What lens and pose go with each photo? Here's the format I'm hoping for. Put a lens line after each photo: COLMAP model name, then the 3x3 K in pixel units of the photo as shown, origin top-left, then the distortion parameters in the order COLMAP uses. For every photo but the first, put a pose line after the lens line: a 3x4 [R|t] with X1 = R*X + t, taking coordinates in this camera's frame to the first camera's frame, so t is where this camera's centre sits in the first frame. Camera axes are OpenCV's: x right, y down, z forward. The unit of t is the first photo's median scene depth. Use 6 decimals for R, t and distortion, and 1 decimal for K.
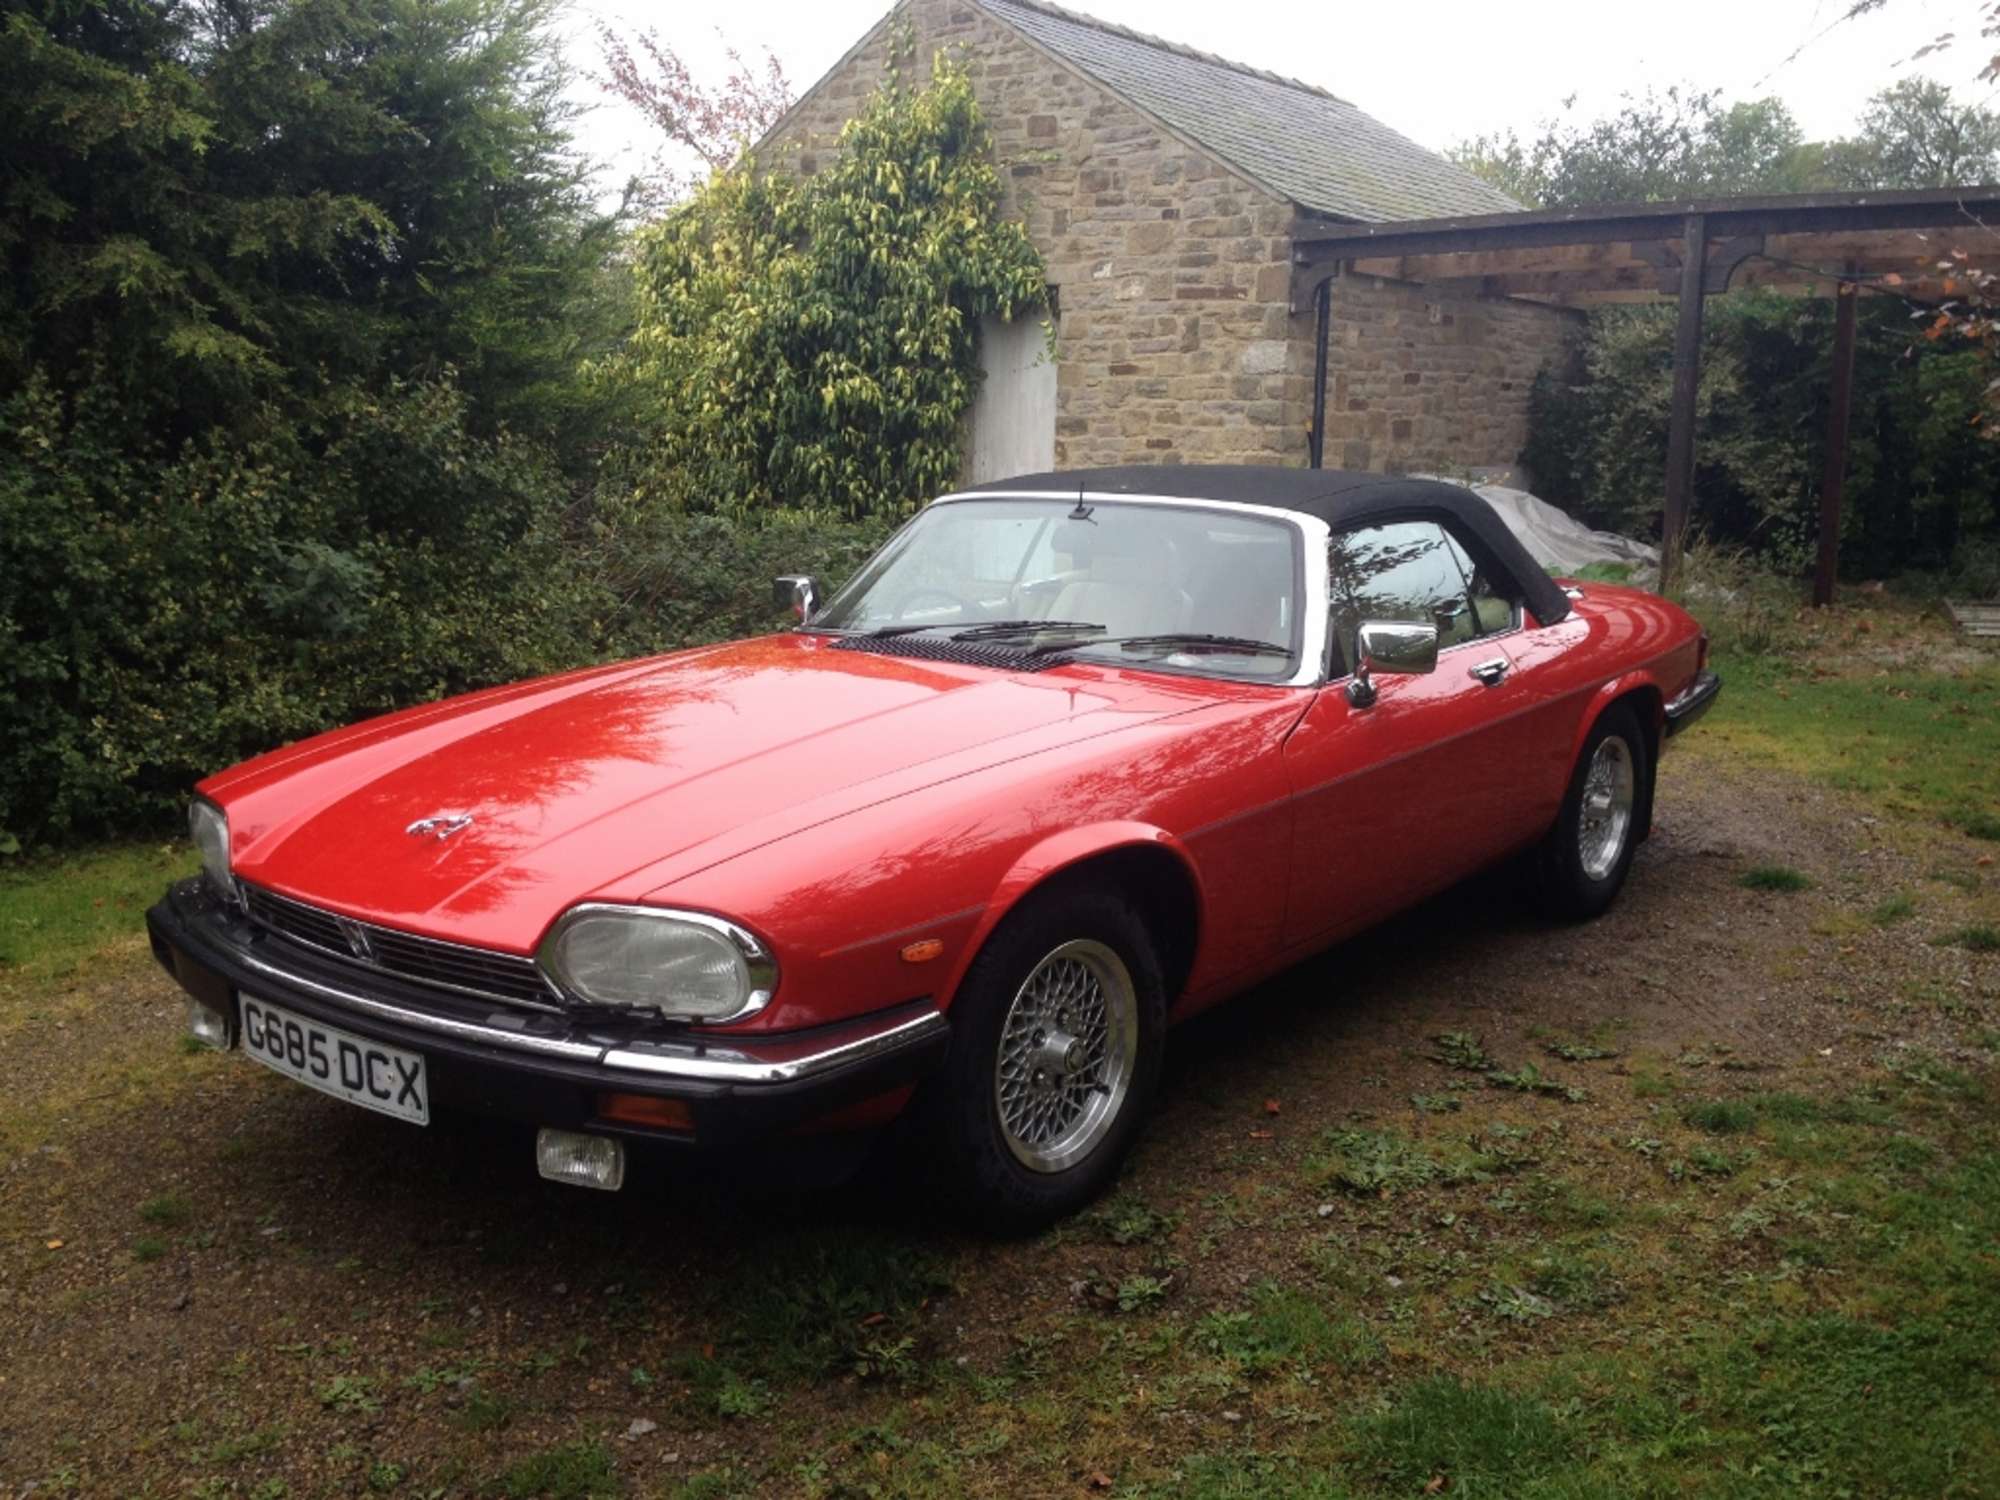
lens RADIAL K [[2060.4, 0, 1000.0], [0, 2060.4, 750.0], [0, 0, 1]] dist [0.112528, -0.257213]
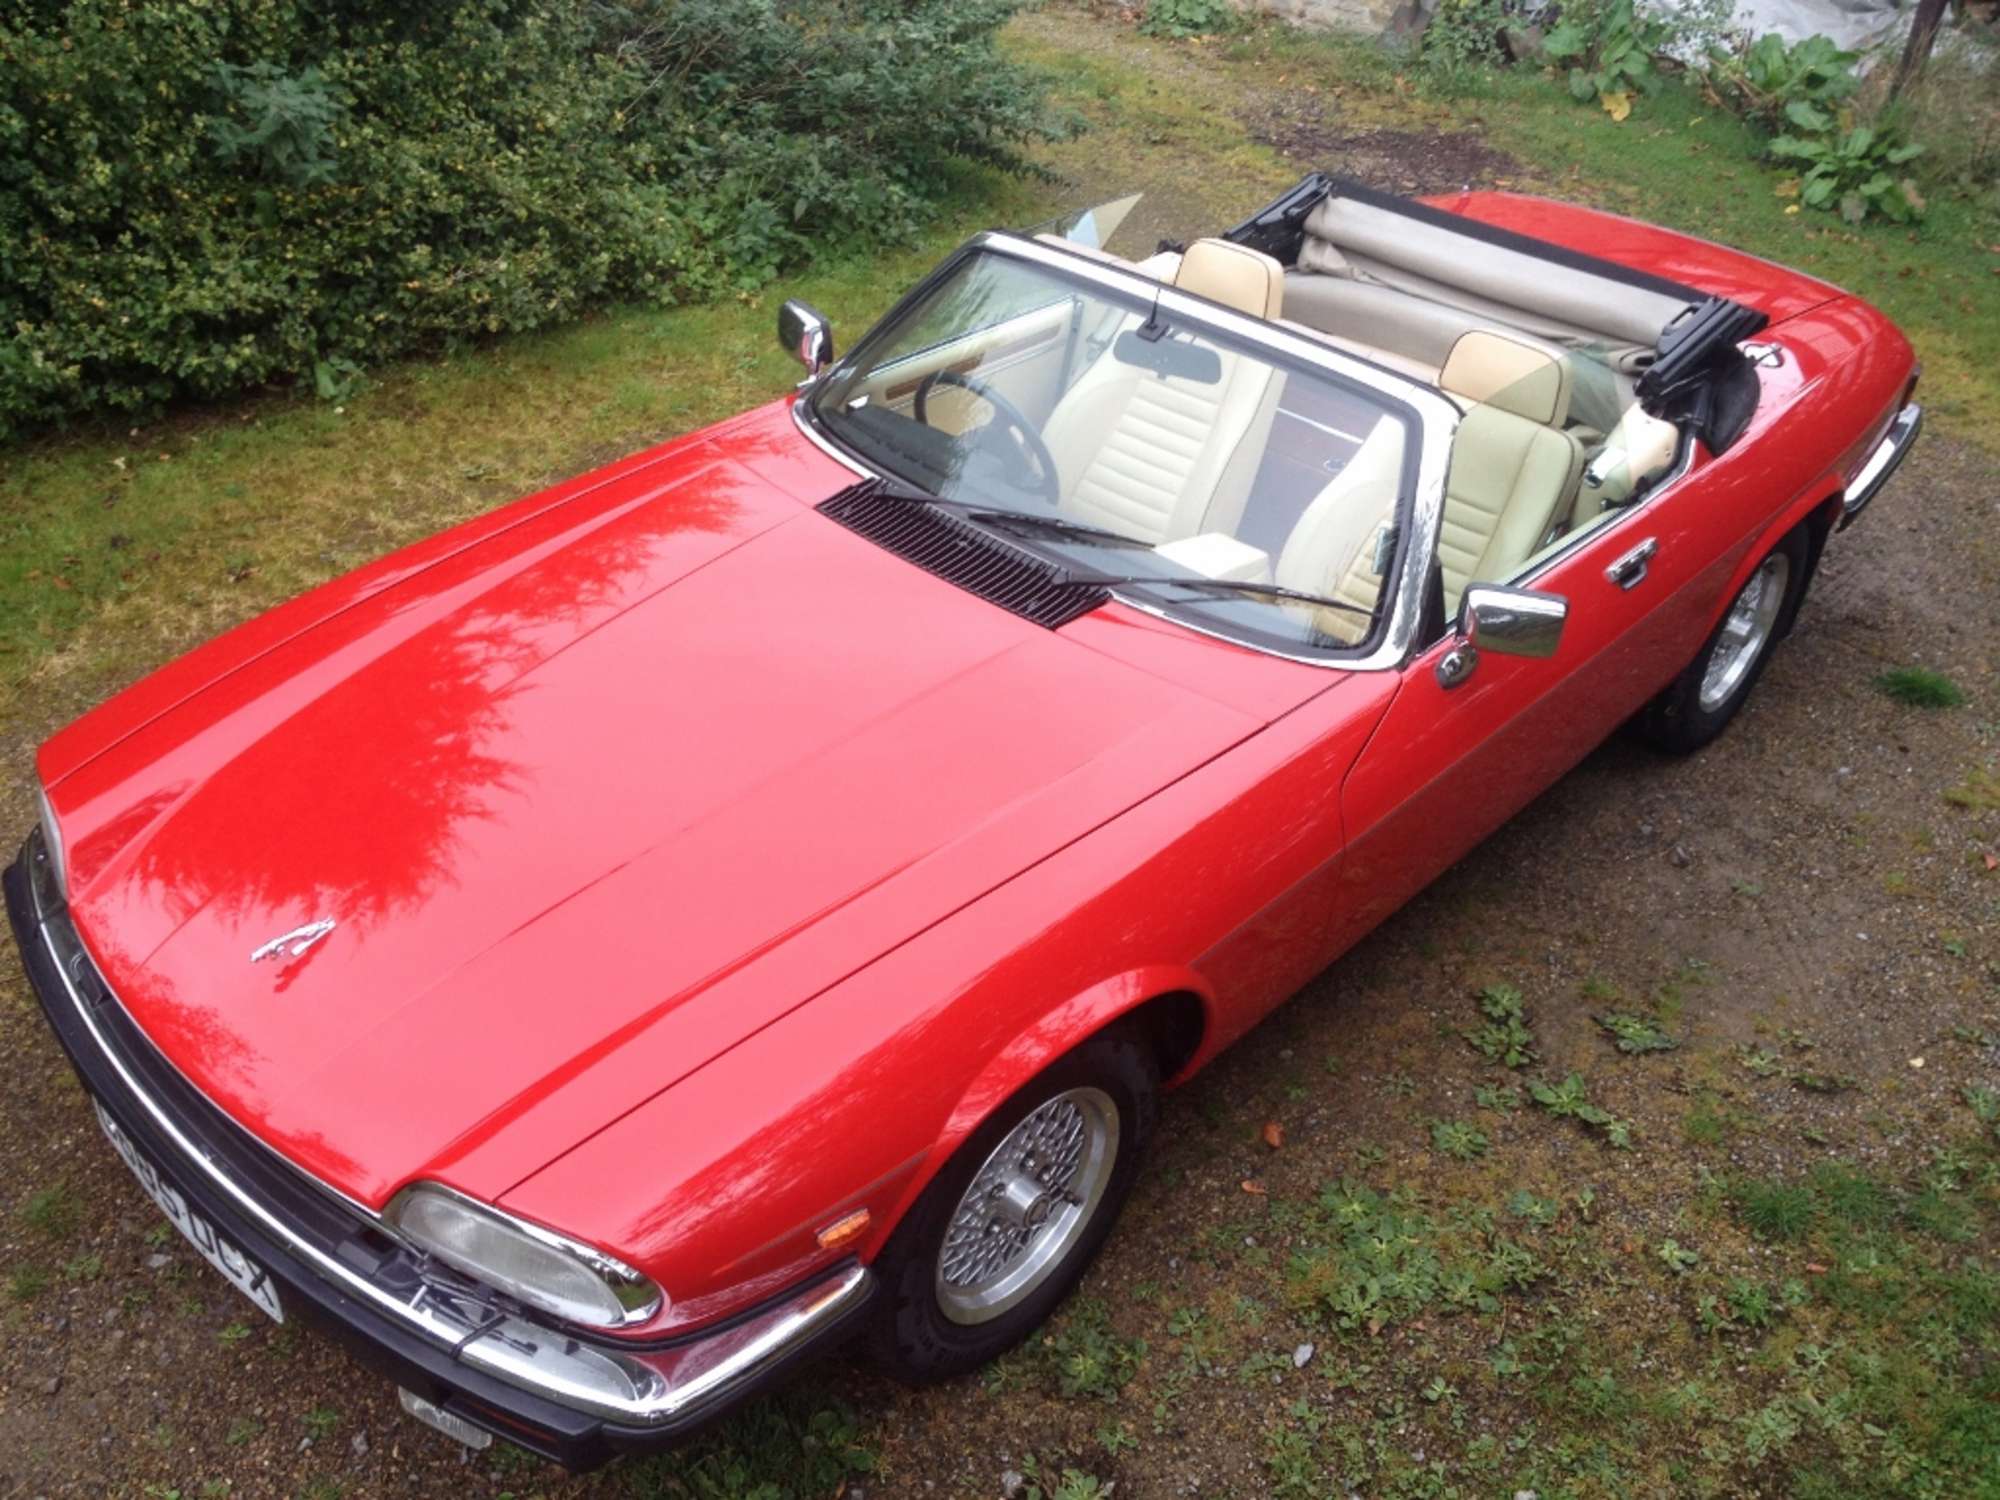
lens RADIAL K [[2031.0, 0, 1000.0], [0, 2031.0, 750.0], [0, 0, 1]] dist [0.016885, -0.020021]
pose [[0.995166, 0.092365, -0.033358, 0.024509], [-0.071043, 0.911634, 0.404816, -0.292027], [0.067802, -0.400489, 0.913790, 0.228846]]
